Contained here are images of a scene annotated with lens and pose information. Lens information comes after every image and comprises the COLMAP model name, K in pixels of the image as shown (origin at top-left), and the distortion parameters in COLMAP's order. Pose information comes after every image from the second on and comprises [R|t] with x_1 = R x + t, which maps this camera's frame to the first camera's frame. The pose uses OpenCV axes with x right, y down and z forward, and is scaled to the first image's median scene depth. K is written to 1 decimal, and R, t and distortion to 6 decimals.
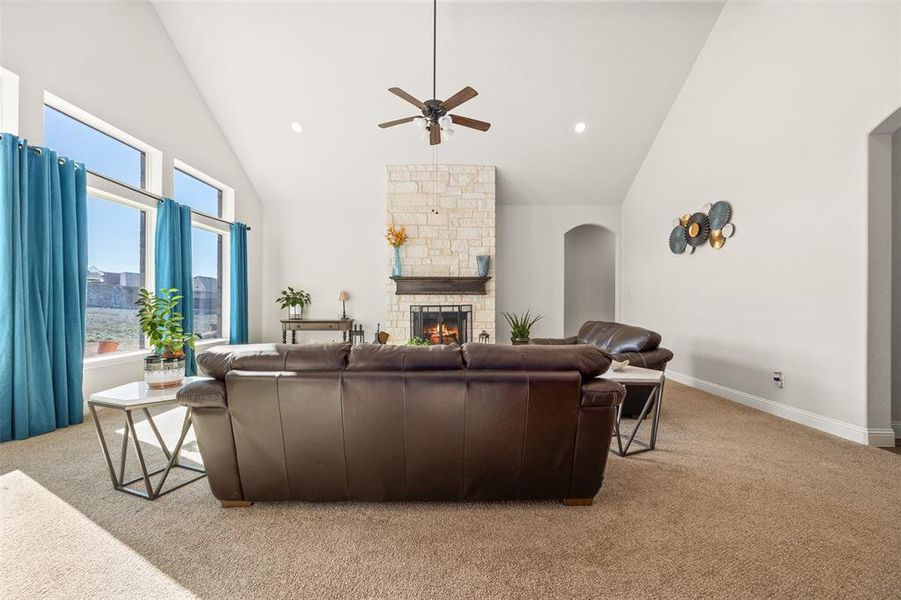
lens RADIAL K [[358.6, 0, 446.6], [0, 358.6, 302.0], [0, 0, 1]] dist [0.000640, -0.000810]
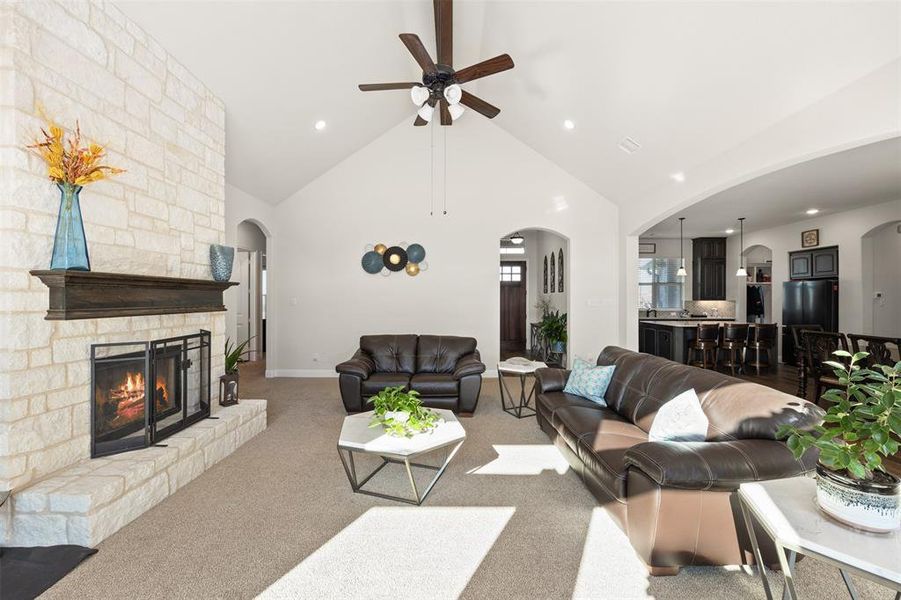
lens RADIAL K [[358.6, 0, 451.3], [0, 358.6, 299.8], [0, 0, 1]] dist [0.000640, -0.000810]
pose [[-0.008743, -0.007707, 0.999932, -0.496173], [-0.009124, 0.999929, 0.007627, -0.046221], [-0.999920, -0.009056, -0.008813, 0.607108]]
